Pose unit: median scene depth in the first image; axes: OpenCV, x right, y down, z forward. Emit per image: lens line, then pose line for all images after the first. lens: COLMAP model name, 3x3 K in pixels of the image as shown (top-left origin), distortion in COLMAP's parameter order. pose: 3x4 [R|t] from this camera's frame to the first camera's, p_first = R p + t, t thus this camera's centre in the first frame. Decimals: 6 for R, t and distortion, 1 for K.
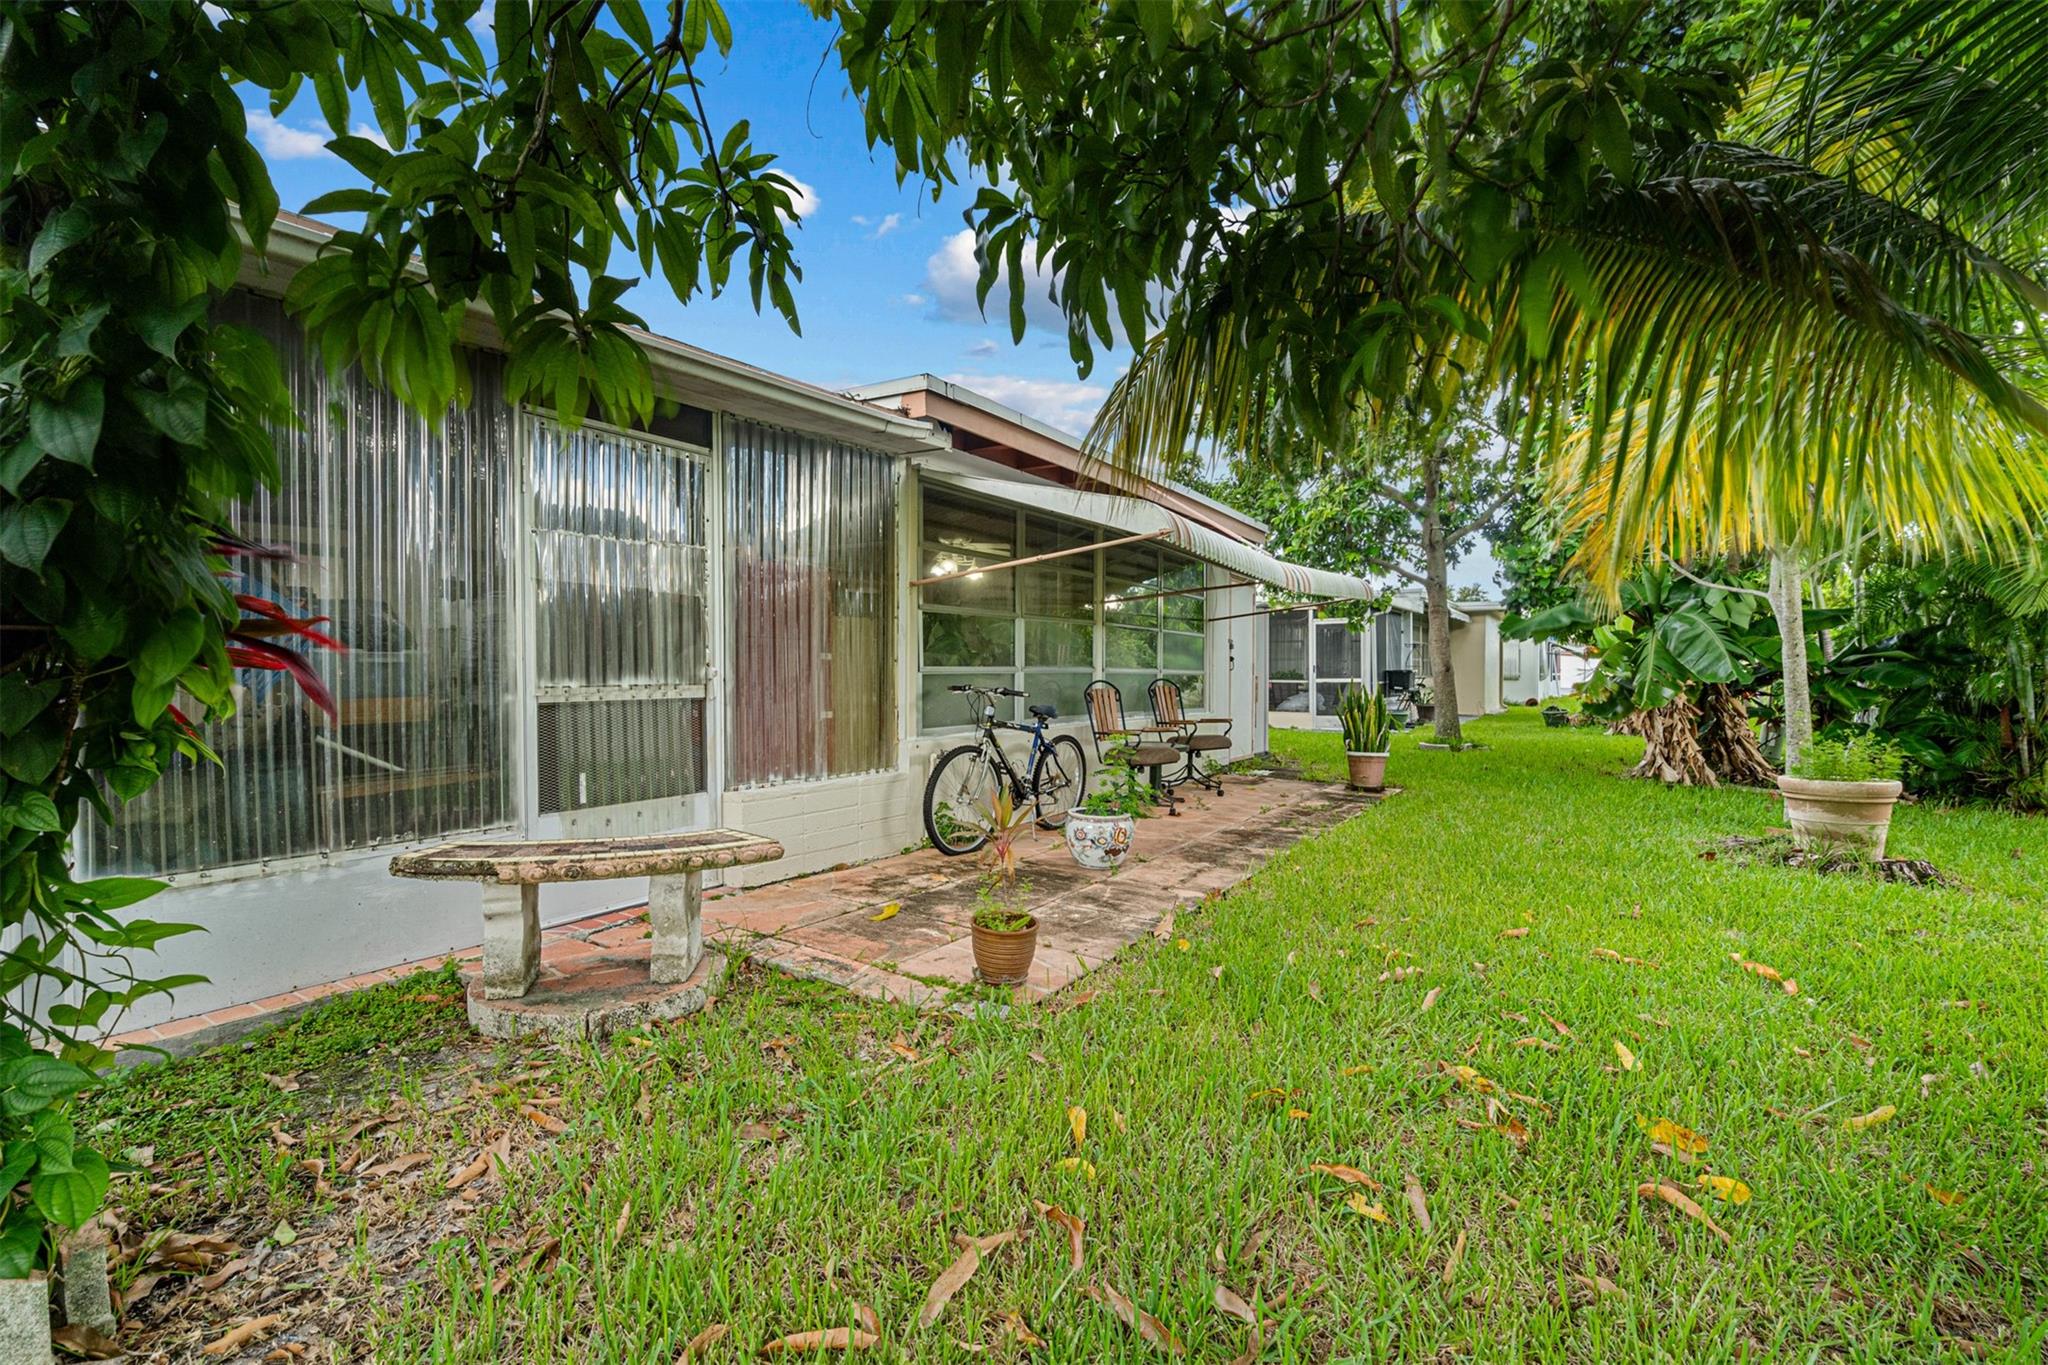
lens RADIAL K [[940.3, 0, 1051.3], [0, 940.3, 691.6], [0, 0, 1]] dist [-0.016025, 0.000172]
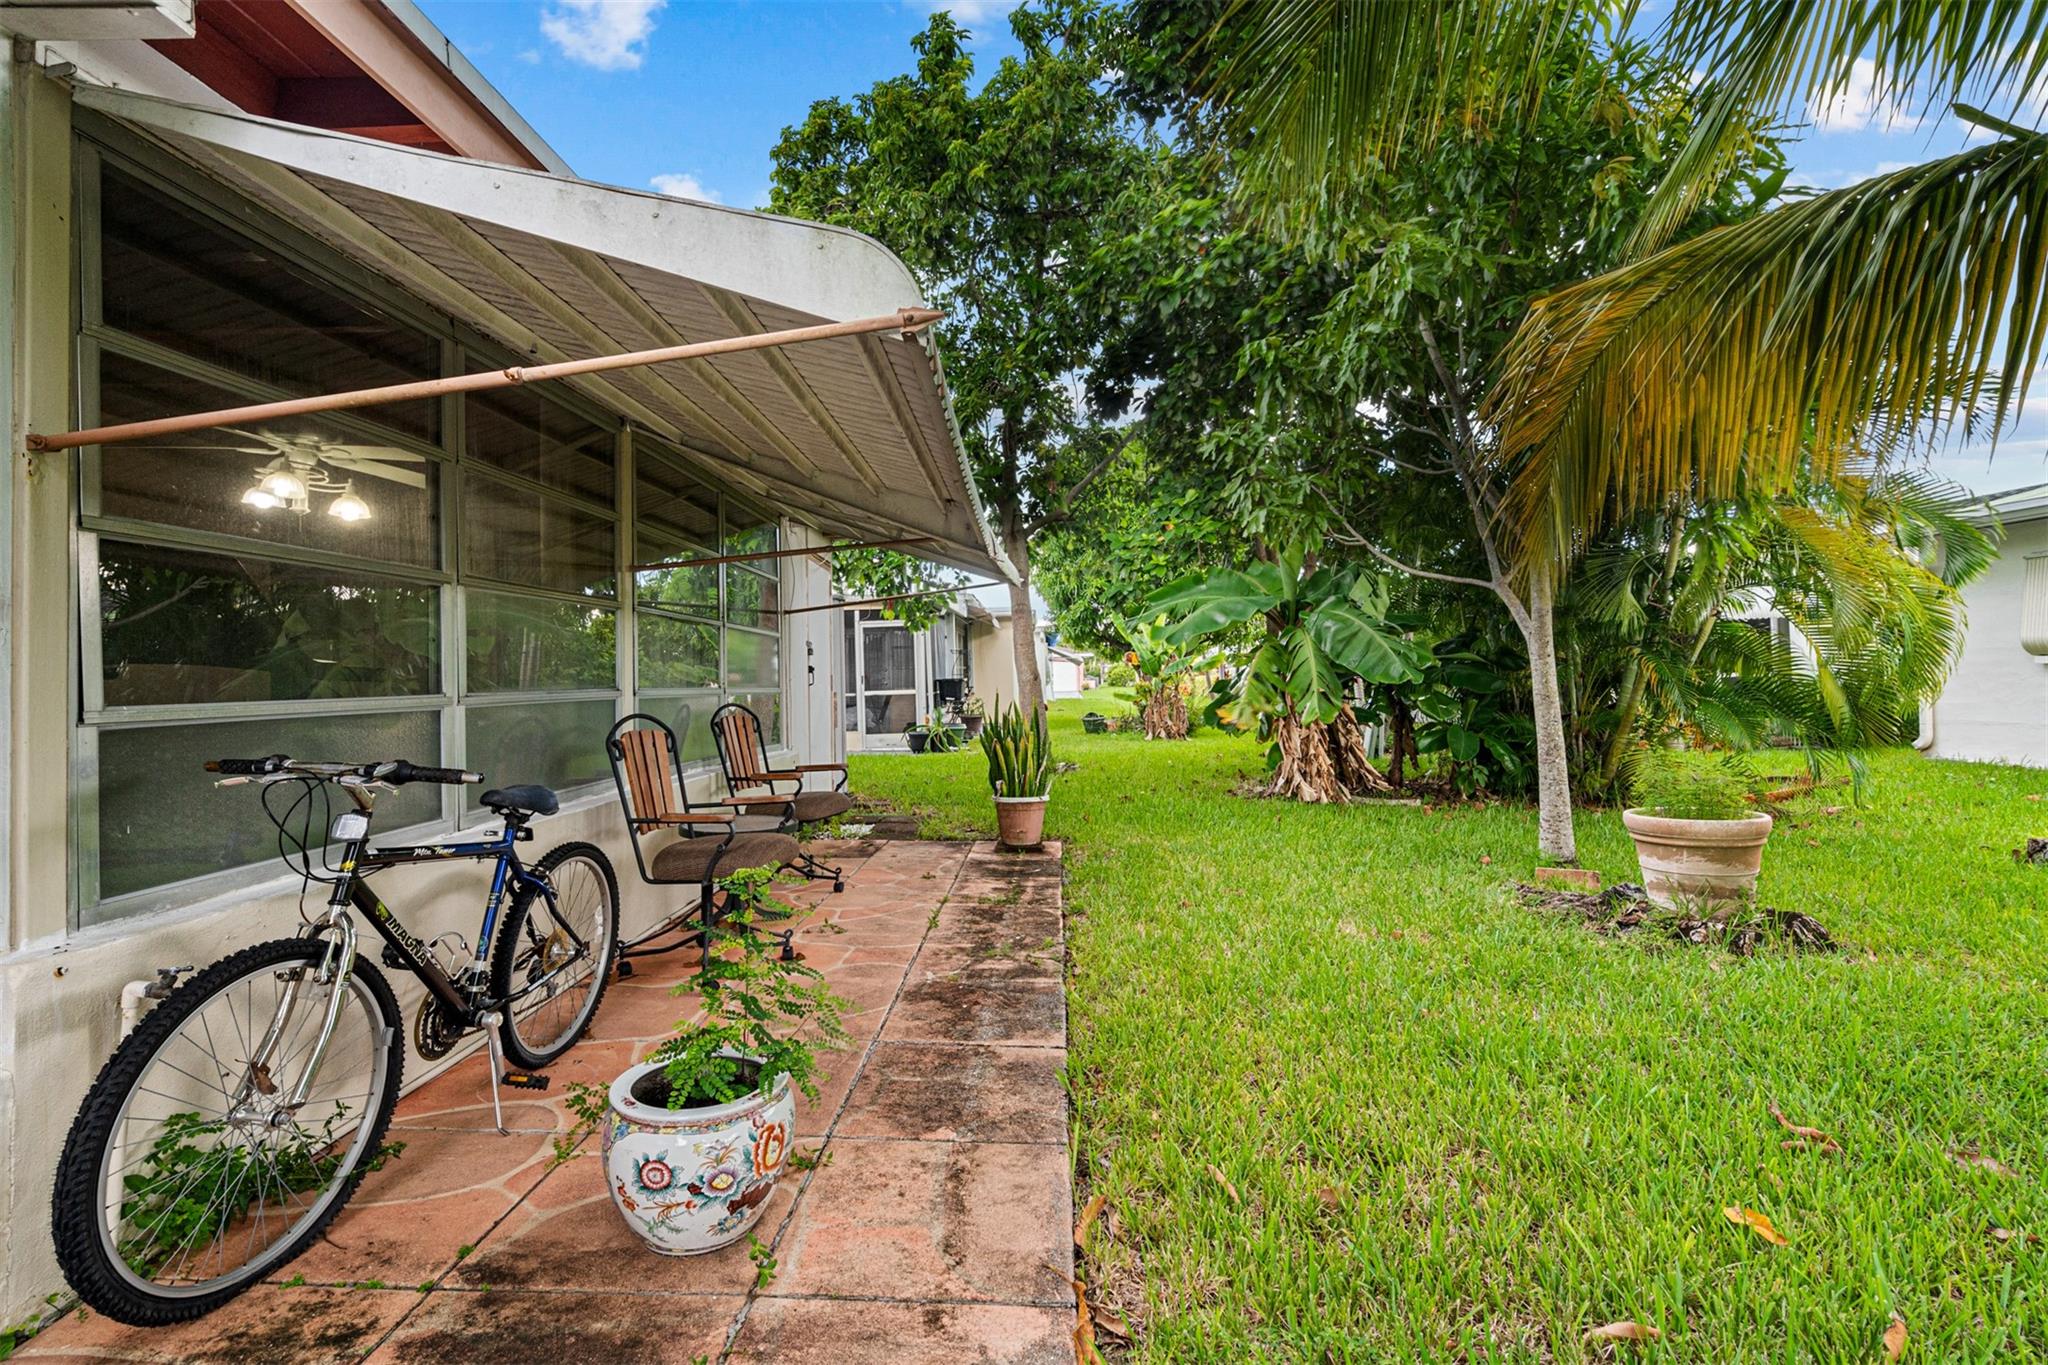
lens RADIAL K [[915.8, 0, 1010.1], [0, 915.8, 670.6], [0, 0, 1]] dist [0.001966, 0.000121]
pose [[0.874337, -0.014160, 0.485113, -0.012398], [0.029634, 0.999267, -0.024244, -0.017843], [-0.484414, 0.035574, 0.874115, 0.459982]]
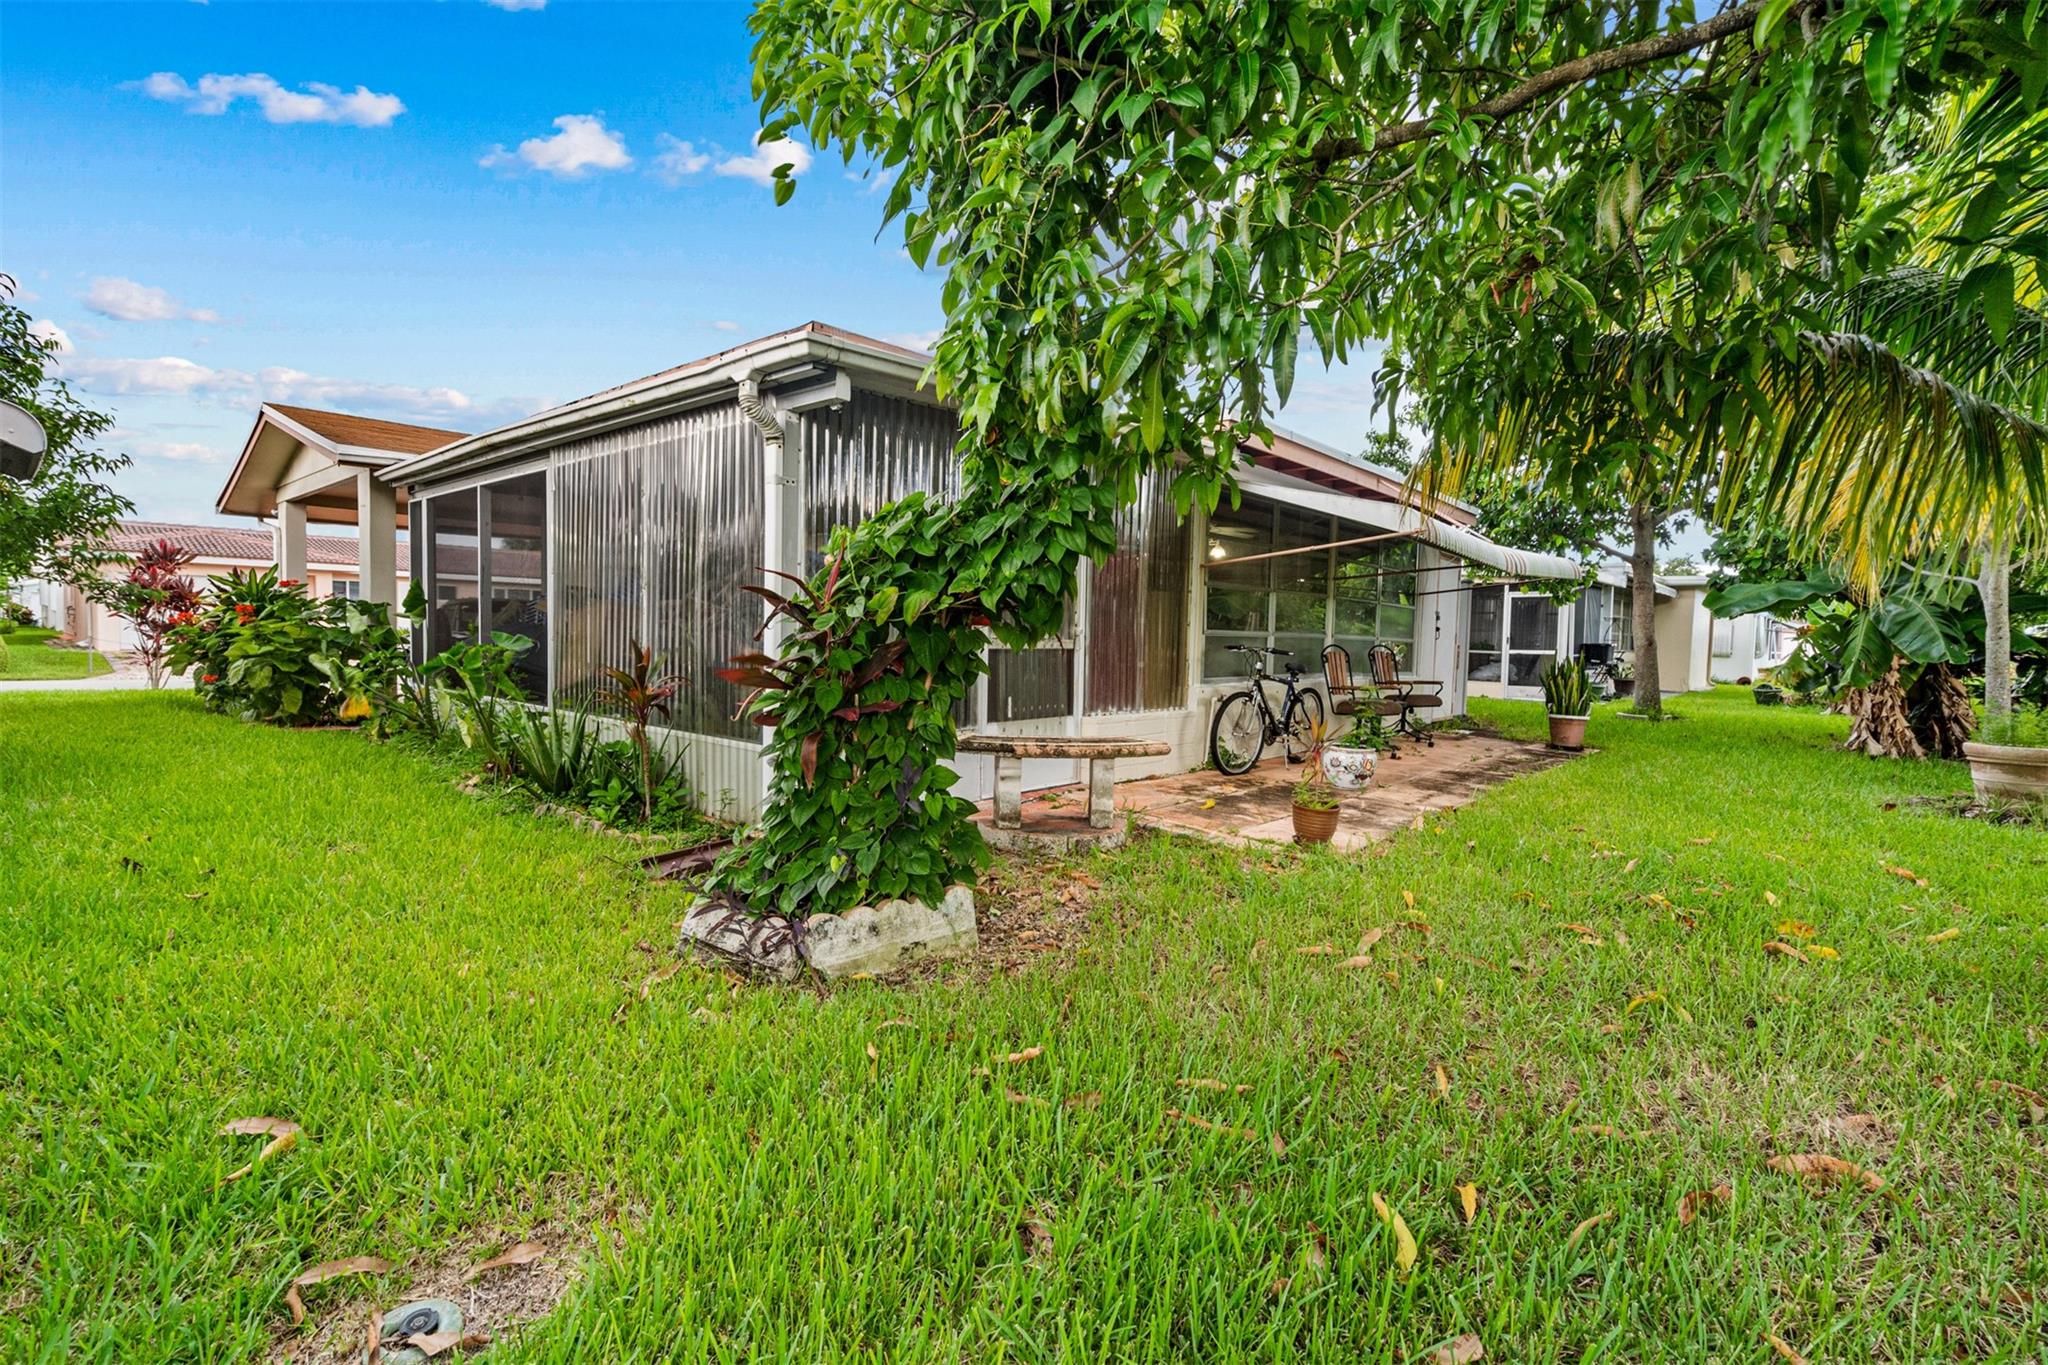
lens RADIAL K [[948.2, 0, 1034.2], [0, 948.2, 692.5], [0, 0, 1]] dist [-0.000226, 0.000434]
pose [[0.984539, 0.035194, -0.171595, -0.115925], [-0.028329, 0.998703, 0.042295, 0.008532], [0.172861, -0.036780, 0.984259, -0.264905]]
